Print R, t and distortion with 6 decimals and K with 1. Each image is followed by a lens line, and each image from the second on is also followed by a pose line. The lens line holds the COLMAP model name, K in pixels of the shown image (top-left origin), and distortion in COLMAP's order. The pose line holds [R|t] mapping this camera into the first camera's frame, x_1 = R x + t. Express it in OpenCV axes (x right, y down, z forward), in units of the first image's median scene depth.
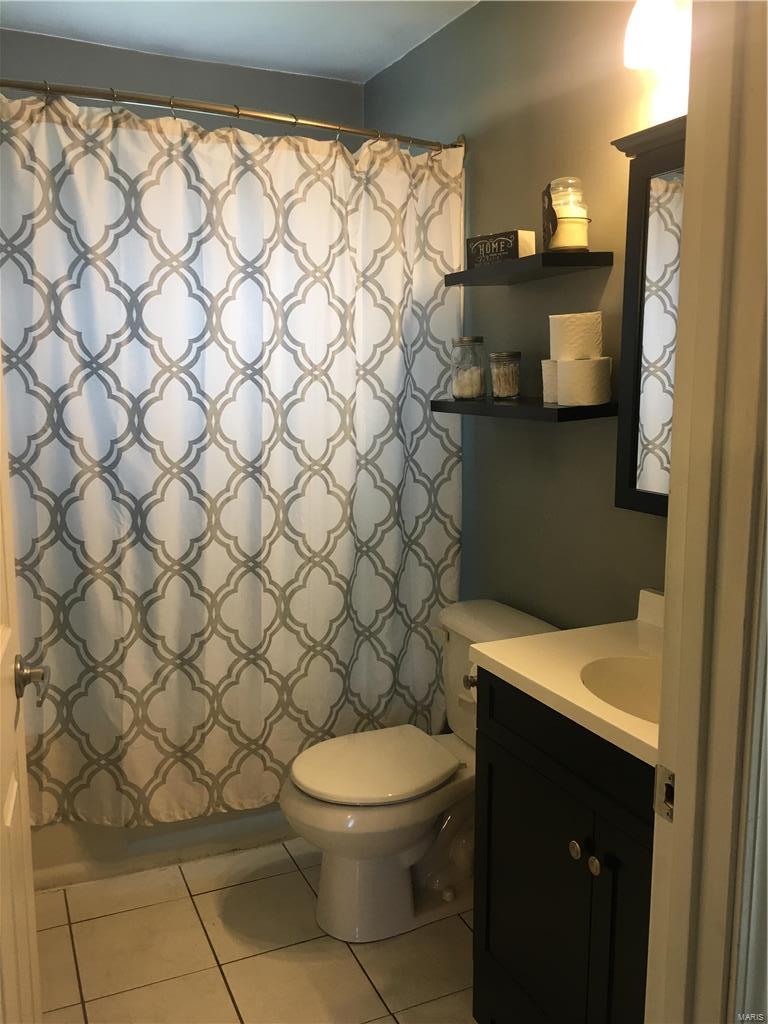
lens RADIAL K [[867.8, 0, 383.6], [0, 867.8, 512.1], [0, 0, 1]] dist [0.064259, -0.080497]
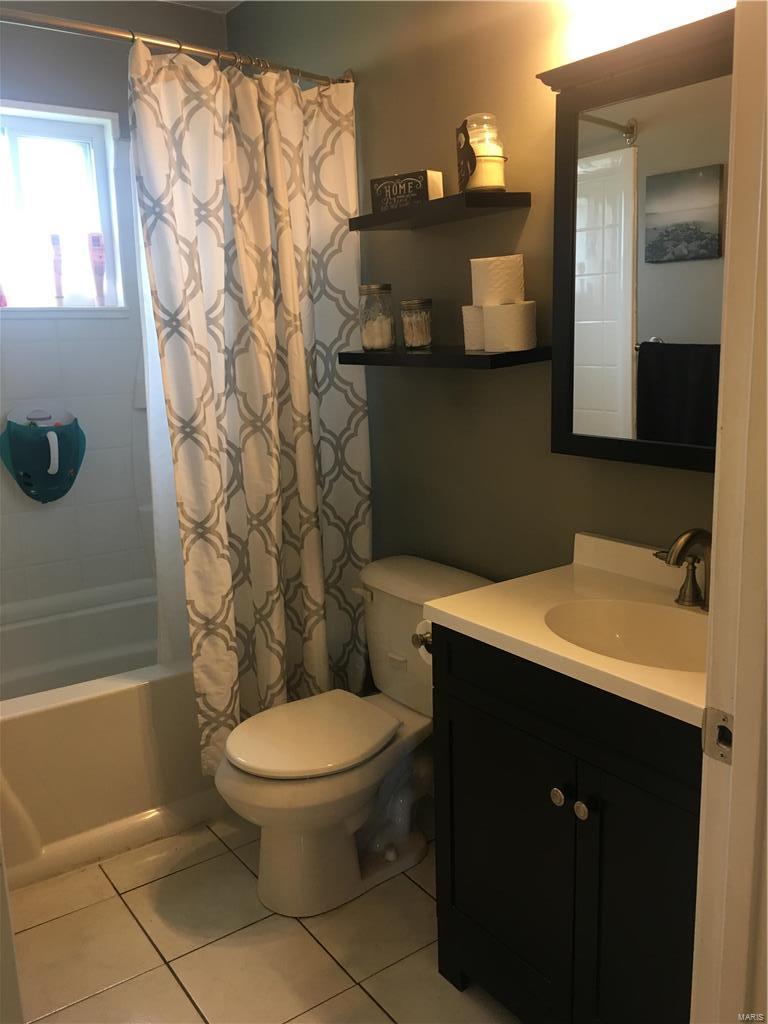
lens RADIAL K [[867.8, 0, 383.7], [0, 867.8, 510.6], [0, 0, 1]] dist [0.064259, -0.080497]
pose [[0.980857, -0.067910, 0.182505, -0.093841], [0.059235, 0.996859, 0.052574, -0.003144], [-0.185502, -0.040757, 0.981798, 0.049299]]
